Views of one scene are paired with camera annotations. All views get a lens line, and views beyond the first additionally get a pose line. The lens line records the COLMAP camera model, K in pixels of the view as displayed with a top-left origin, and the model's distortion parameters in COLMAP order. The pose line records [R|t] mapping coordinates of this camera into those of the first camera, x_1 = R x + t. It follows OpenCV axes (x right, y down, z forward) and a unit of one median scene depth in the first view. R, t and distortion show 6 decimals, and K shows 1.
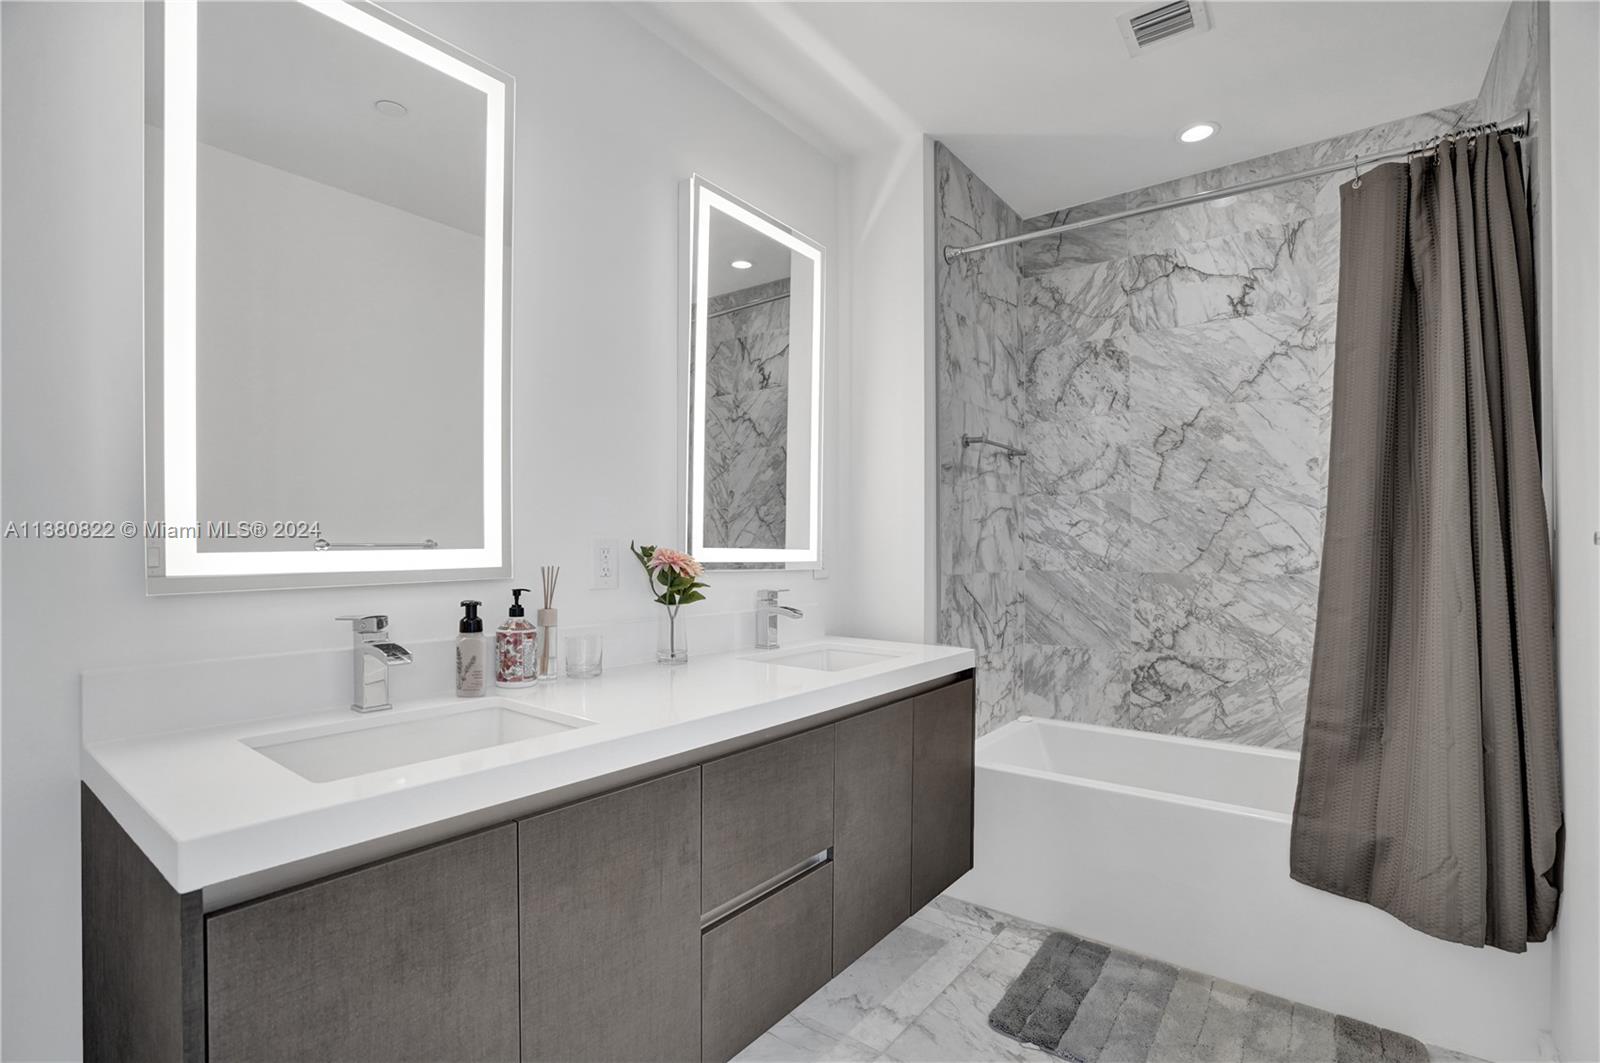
lens RADIAL K [[745.4, 0, 793.1], [0, 745.4, 545.7], [0, 0, 1]] dist [-0.064888, 0.026067]
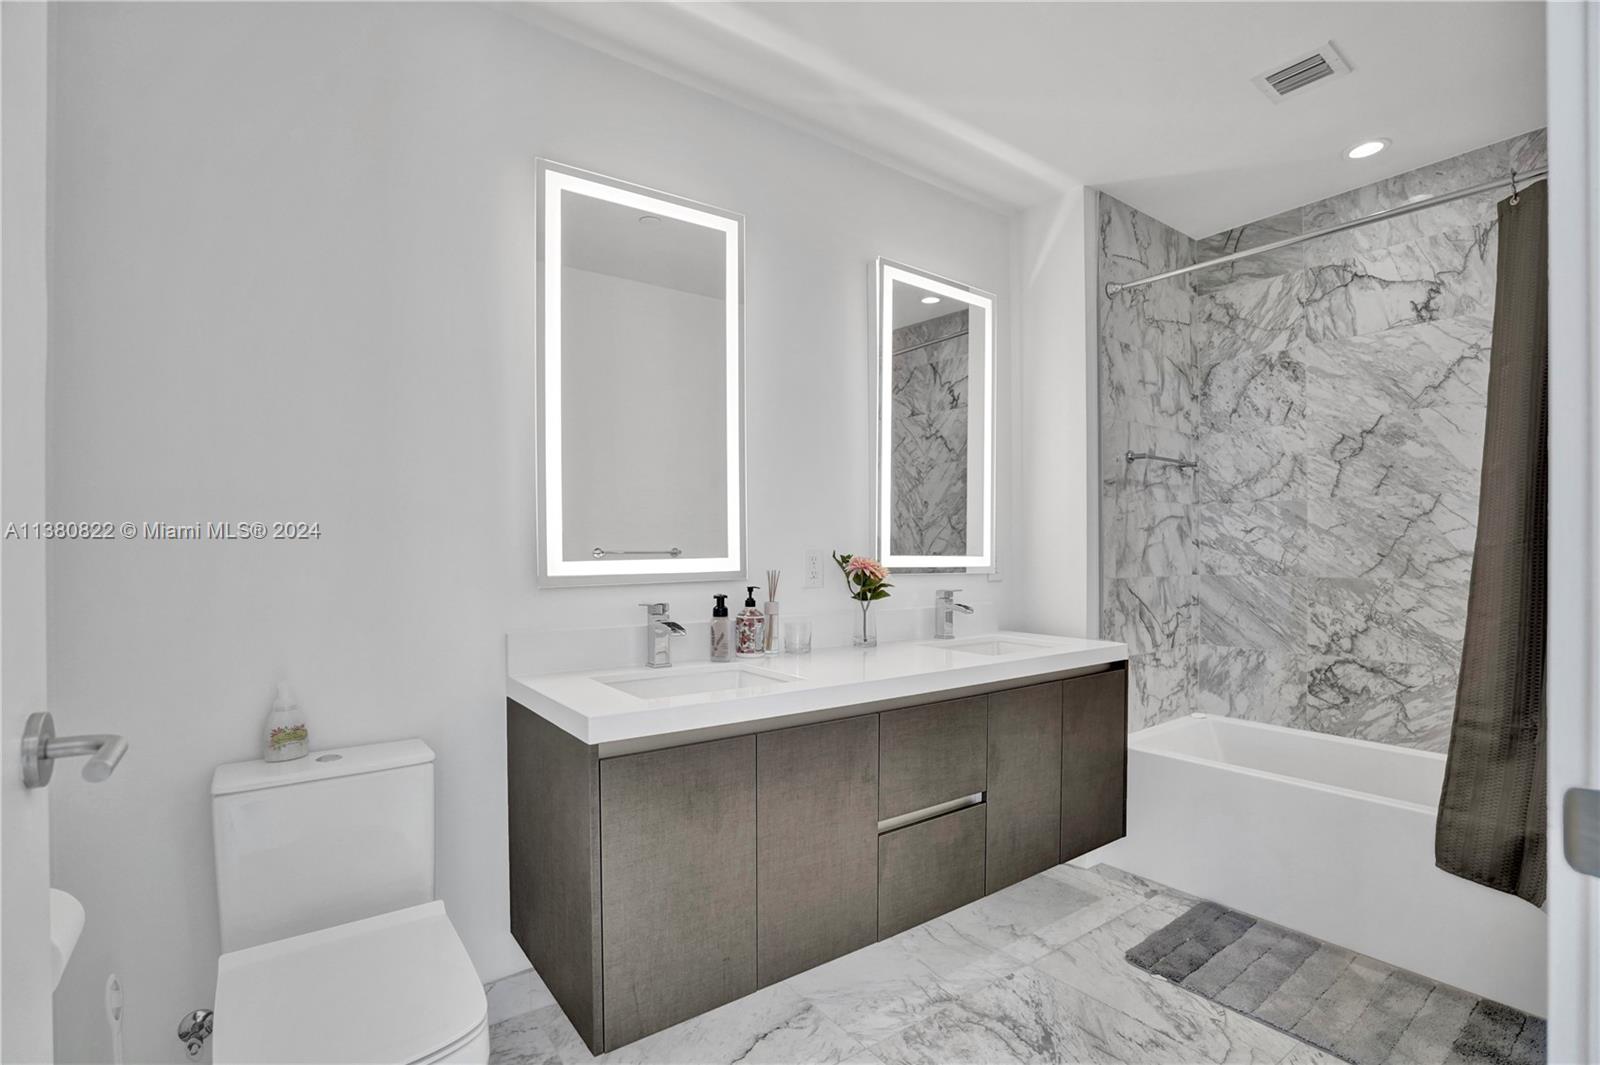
lens RADIAL K [[745.4, 0, 793.1], [0, 745.4, 546.7], [0, 0, 1]] dist [-0.064888, 0.026067]
pose [[0.961427, -0.004901, -0.275016, 0.051321], [0.004191, 0.999986, -0.003166, -0.006853], [0.275028, 0.001891, 0.961434, -0.188948]]
